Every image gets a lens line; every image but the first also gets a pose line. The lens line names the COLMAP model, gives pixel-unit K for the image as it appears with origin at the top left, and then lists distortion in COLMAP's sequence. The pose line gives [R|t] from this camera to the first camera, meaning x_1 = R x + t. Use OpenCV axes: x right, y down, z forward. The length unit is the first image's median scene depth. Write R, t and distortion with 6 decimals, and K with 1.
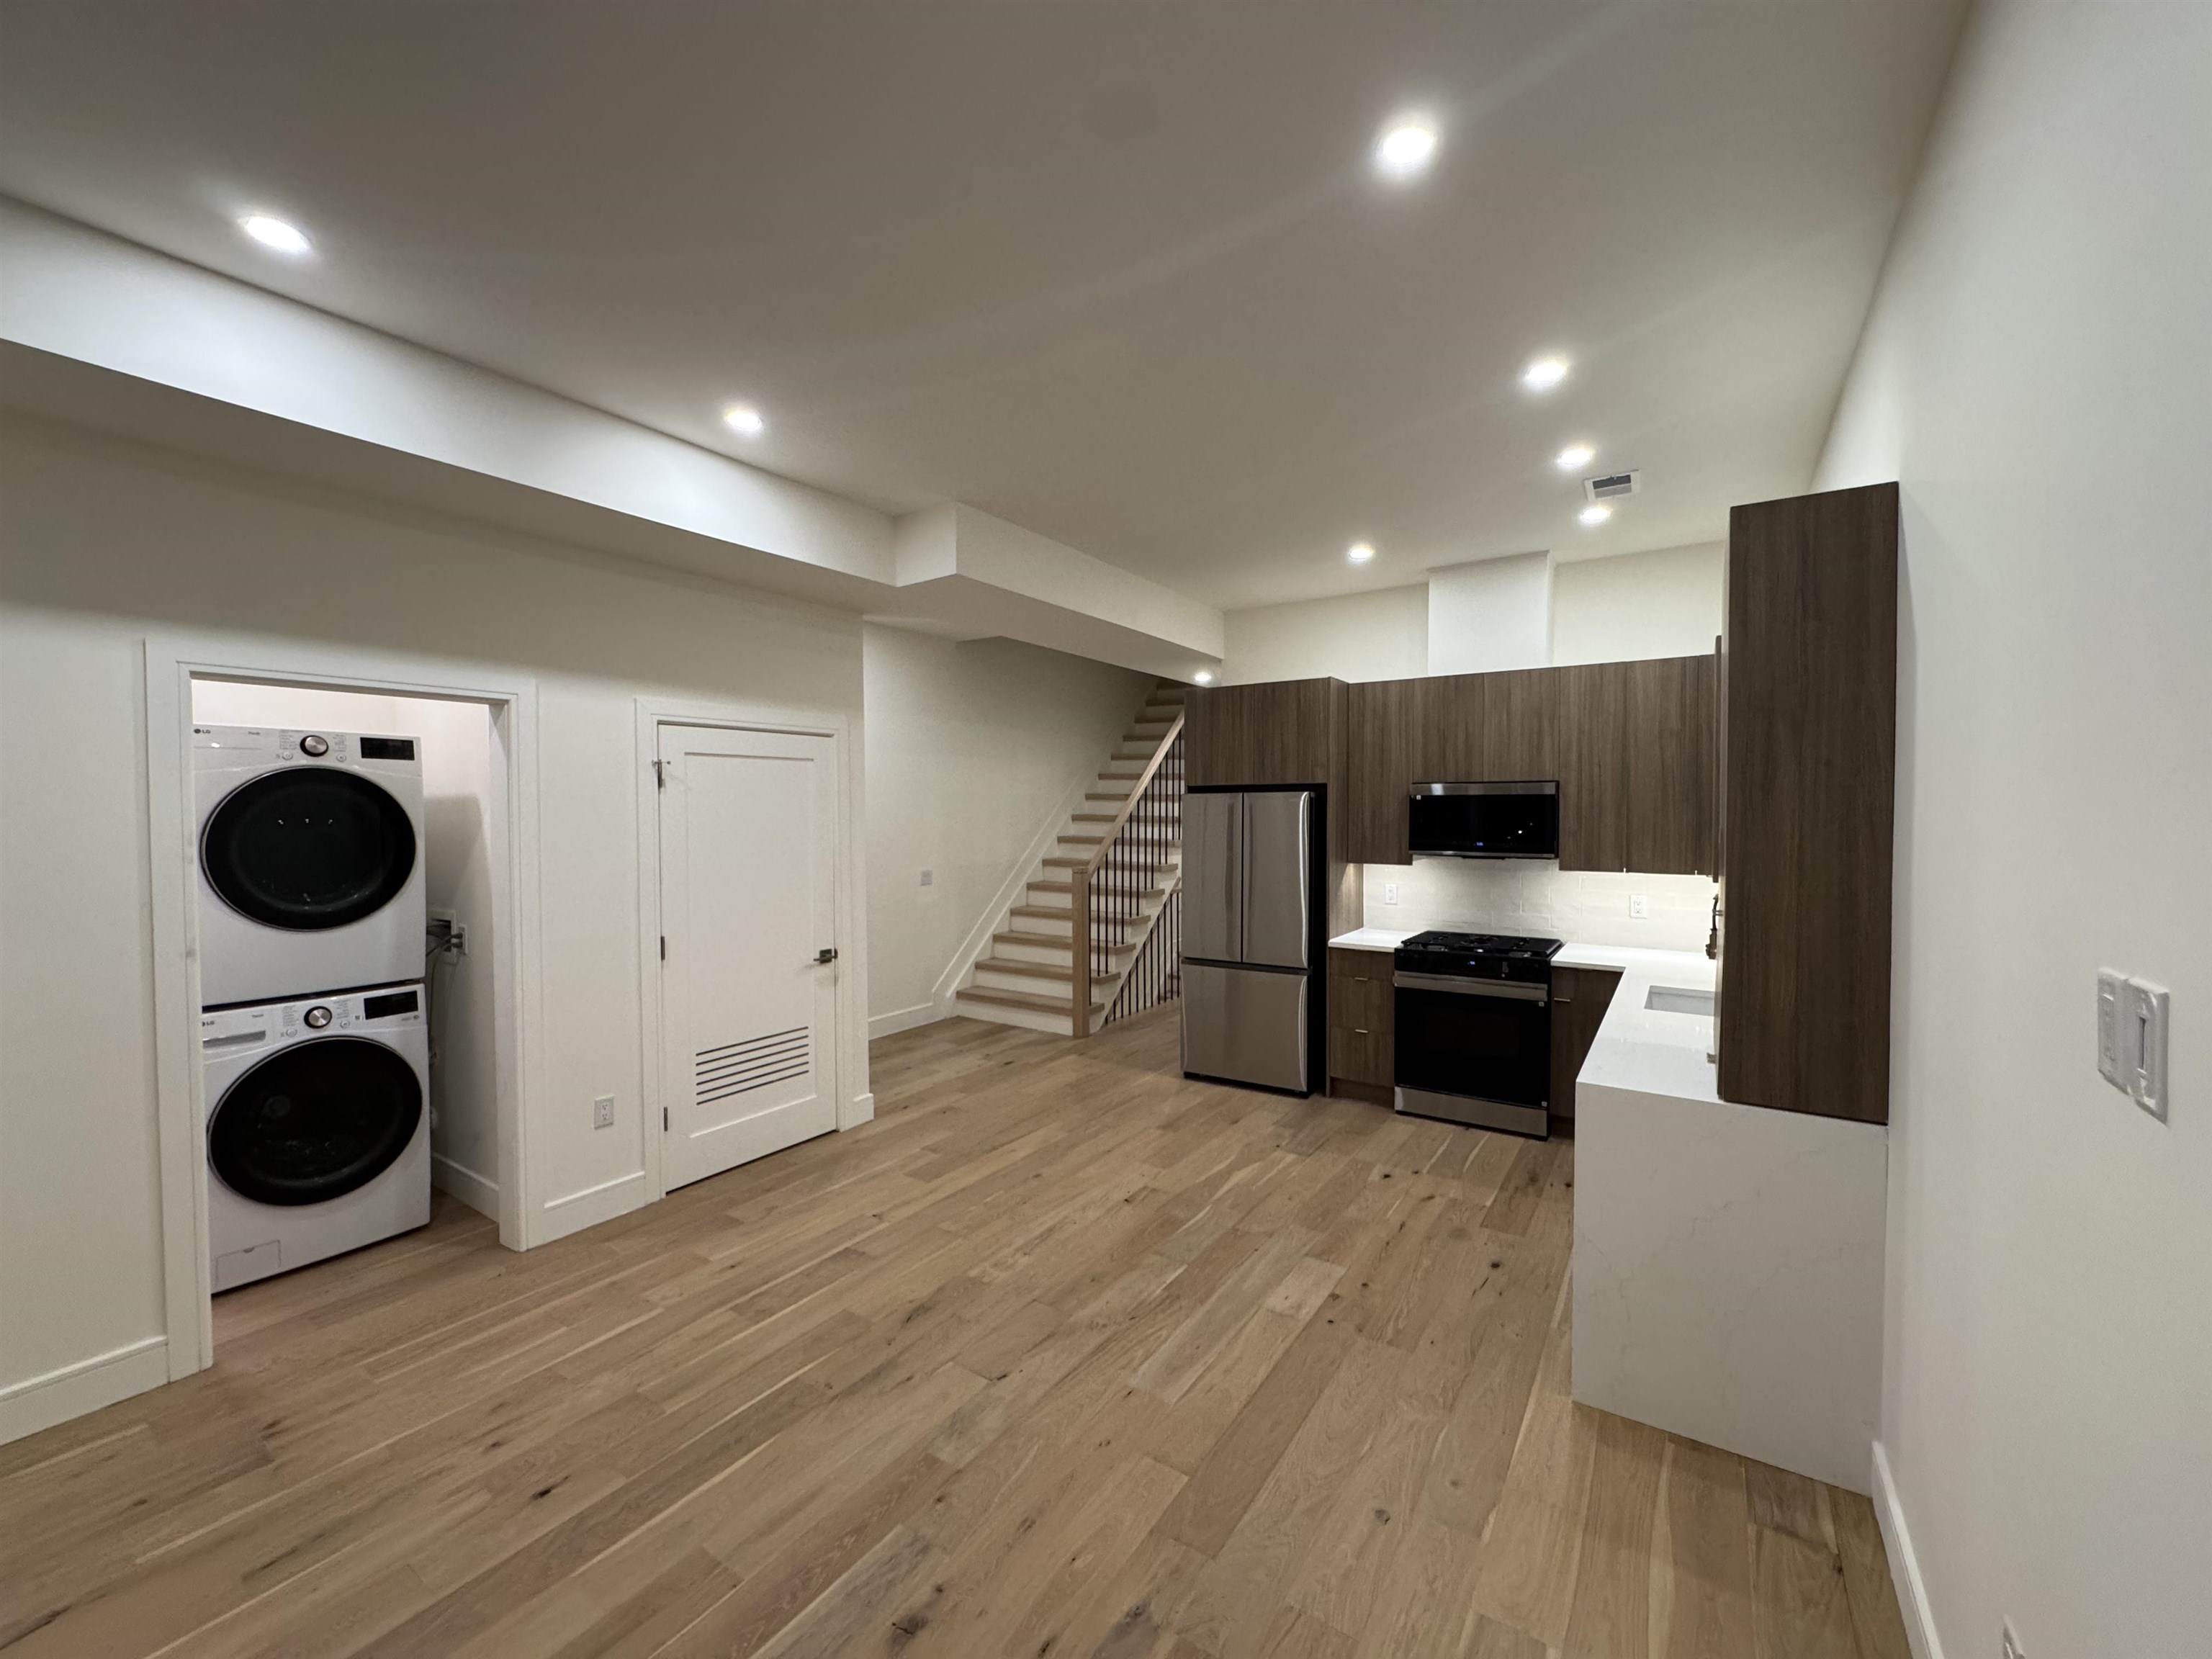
lens RADIAL K [[889.2, 0, 1104.0], [0, 889.2, 831.2], [0, 0, 1]] dist [0.001859, 0.000203]
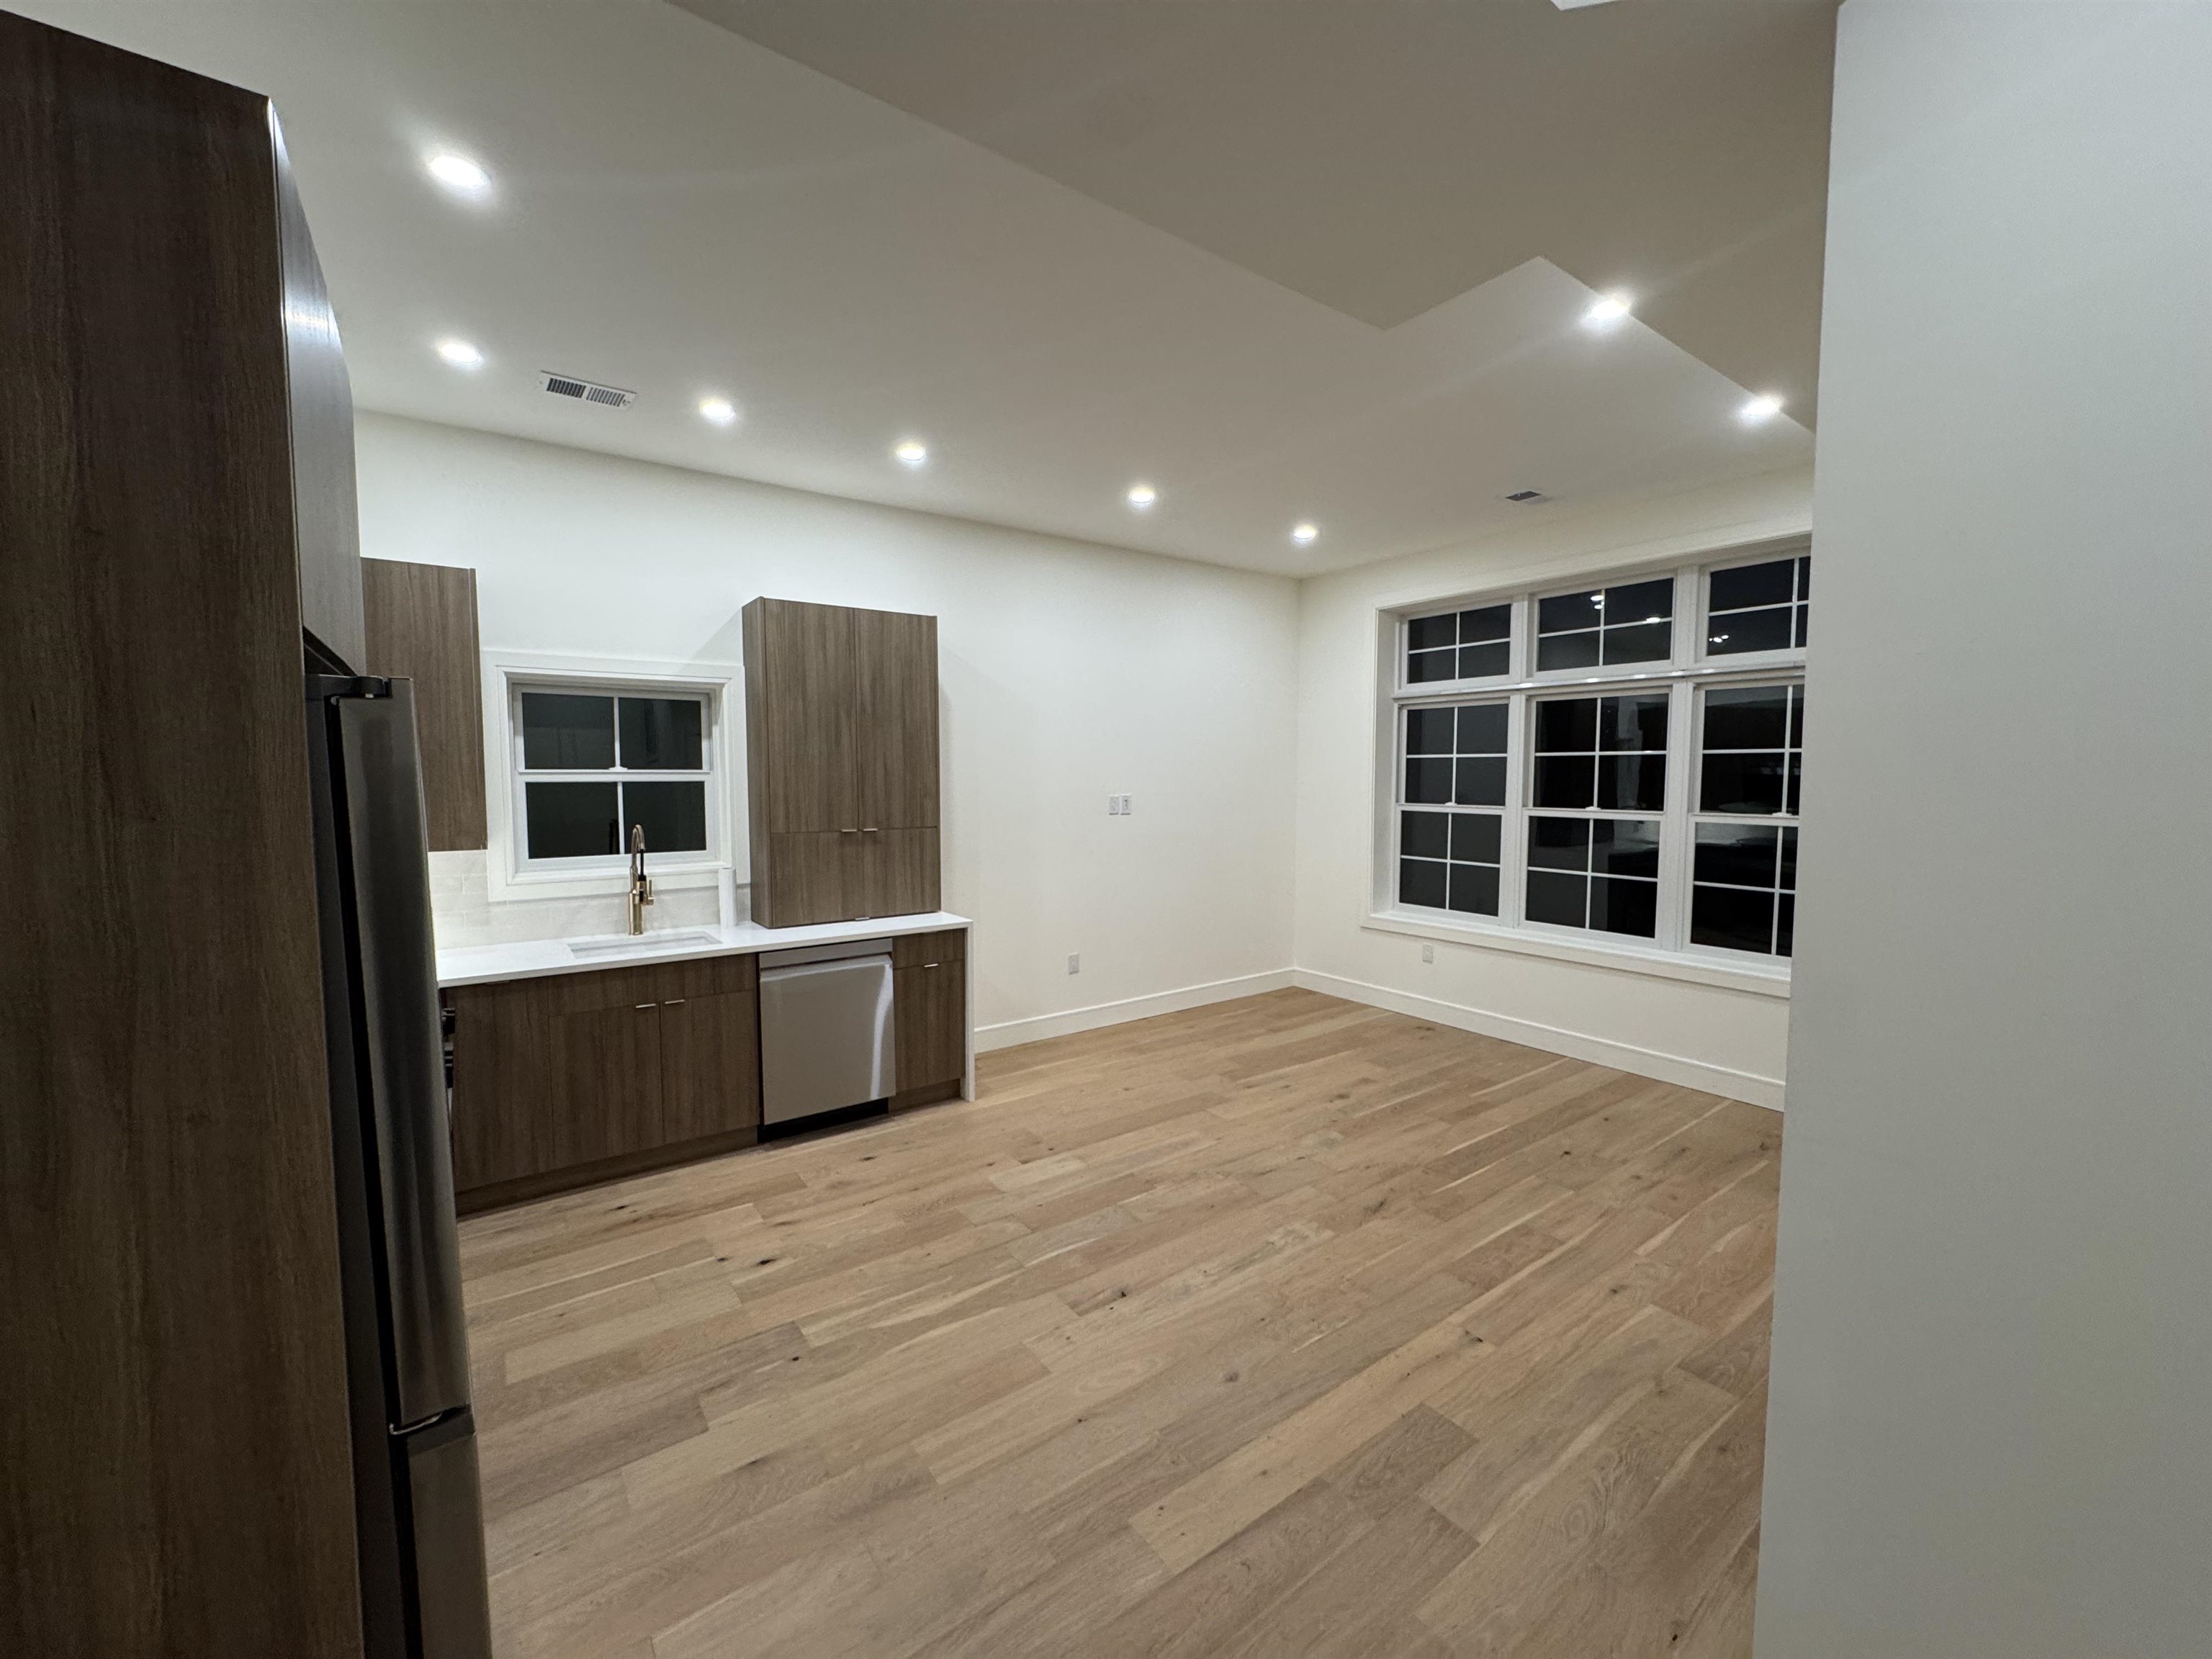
lens RADIAL K [[889.2, 0, 1099.7], [0, 889.2, 833.3], [0, 0, 1]] dist [0.001859, 0.000203]
pose [[-0.937920, -0.021252, 0.346199, -0.225654], [0.011871, 0.995570, 0.093275, -0.039206], [-0.346647, 0.091595, -0.933513, 1.838280]]
